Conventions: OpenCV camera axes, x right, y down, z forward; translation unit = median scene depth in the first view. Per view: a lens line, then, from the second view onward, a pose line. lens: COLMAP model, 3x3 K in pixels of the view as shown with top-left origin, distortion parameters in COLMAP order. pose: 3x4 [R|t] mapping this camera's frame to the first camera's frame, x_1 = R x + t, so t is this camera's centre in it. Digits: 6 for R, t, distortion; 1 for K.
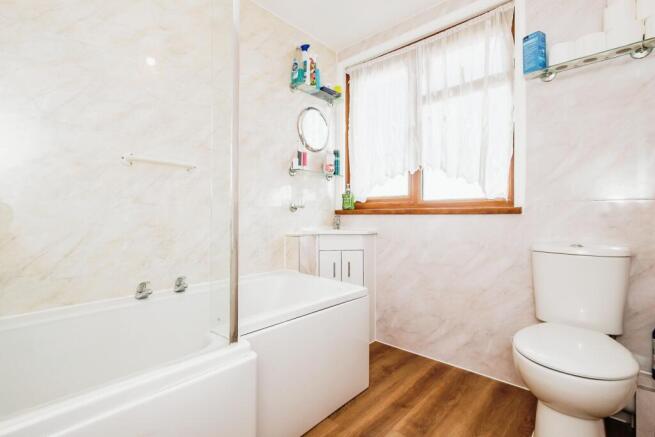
lens RADIAL K [[303.4, 0, 299.0], [0, 303.4, 219.5], [0, 0, 1]] dist [-0.000972, -0.000260]
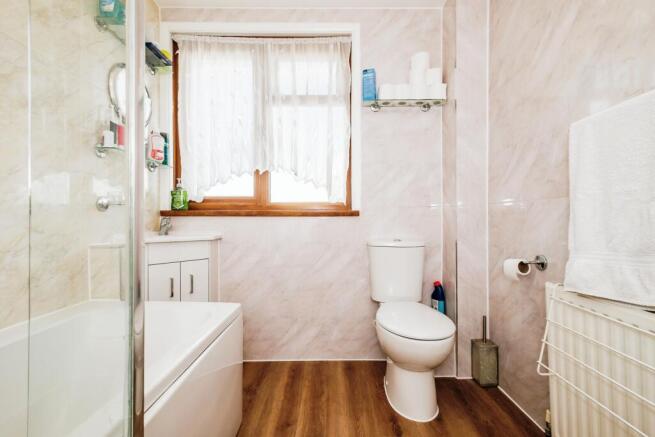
lens RADIAL K [[293.3, 0, 329.4], [0, 293.3, 222.1], [0, 0, 1]] dist [0.003648, 0.000645]
pose [[0.699352, -0.006944, 0.714743, -0.138275], [0.009047, 0.999959, 0.000864, 0.002303], [-0.714720, 0.005862, 0.699386, 0.200568]]
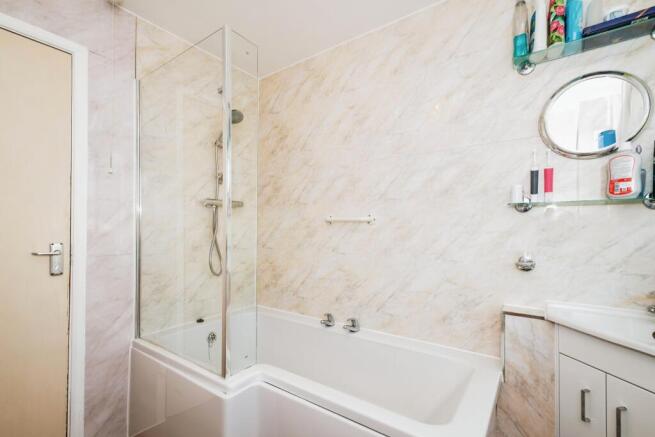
lens RADIAL K [[293.3, 0, 329.4], [0, 293.3, 222.1], [0, 0, 1]] dist [0.003648, 0.000645]
pose [[0.166038, -0.013448, -0.986028, 0.520368], [0.000483, 0.999908, -0.013556, -0.120465], [0.986119, 0.001774, 0.166029, 0.541150]]
